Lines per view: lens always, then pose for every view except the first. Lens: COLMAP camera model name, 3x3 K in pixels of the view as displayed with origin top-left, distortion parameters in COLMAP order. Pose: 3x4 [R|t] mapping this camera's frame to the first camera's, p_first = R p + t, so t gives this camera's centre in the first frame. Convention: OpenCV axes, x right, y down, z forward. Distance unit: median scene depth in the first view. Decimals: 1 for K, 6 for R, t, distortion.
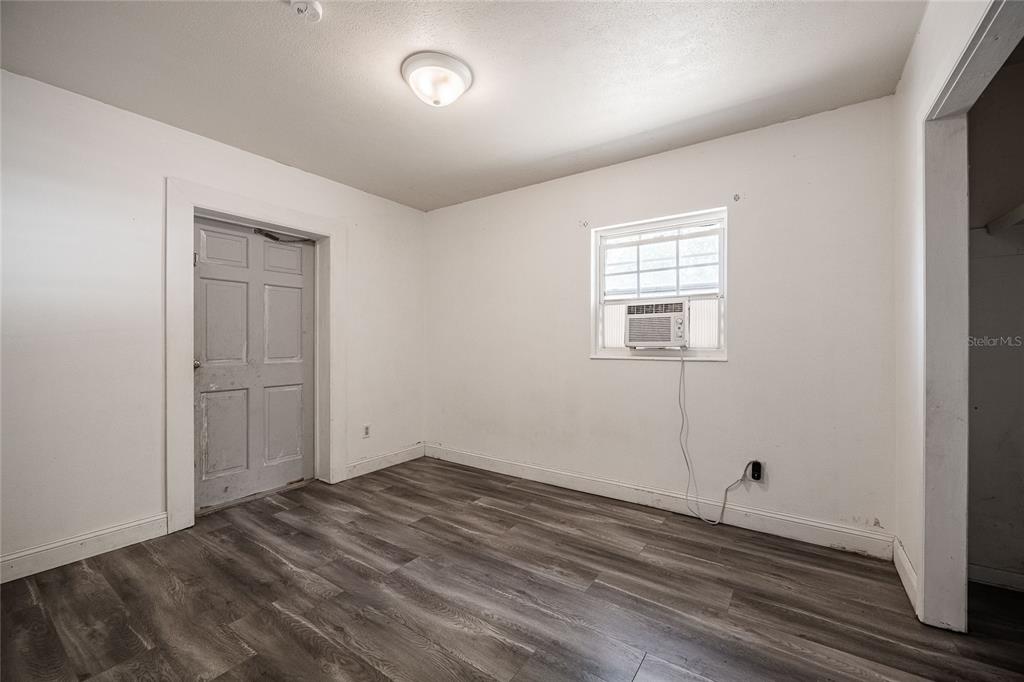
lens RADIAL K [[407.4, 0, 512.0], [0, 407.4, 341.0], [0, 0, 1]] dist [-0.002457, -0.000286]
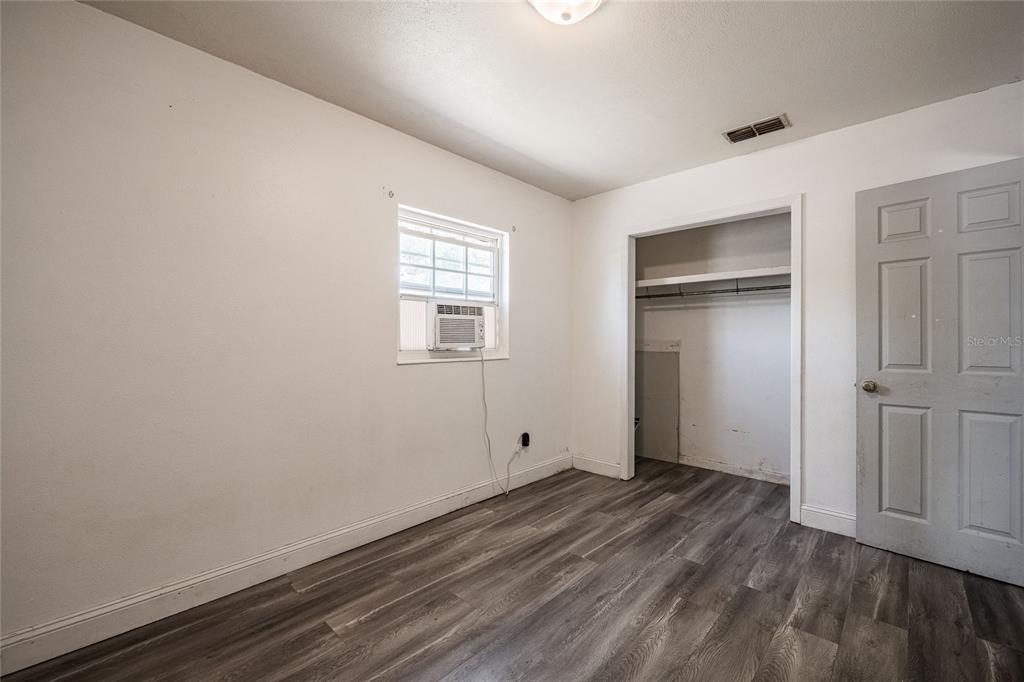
lens RADIAL K [[456.9, 0, 512.0], [0, 456.9, 341.0], [0, 0, 1]] dist [-0.001532, -0.000128]
pose [[0.101068, -0.001218, 0.994879, -0.794381], [-0.002871, 0.999995, 0.001516, -0.005931], [-0.994875, -0.003009, 0.101064, 0.797185]]
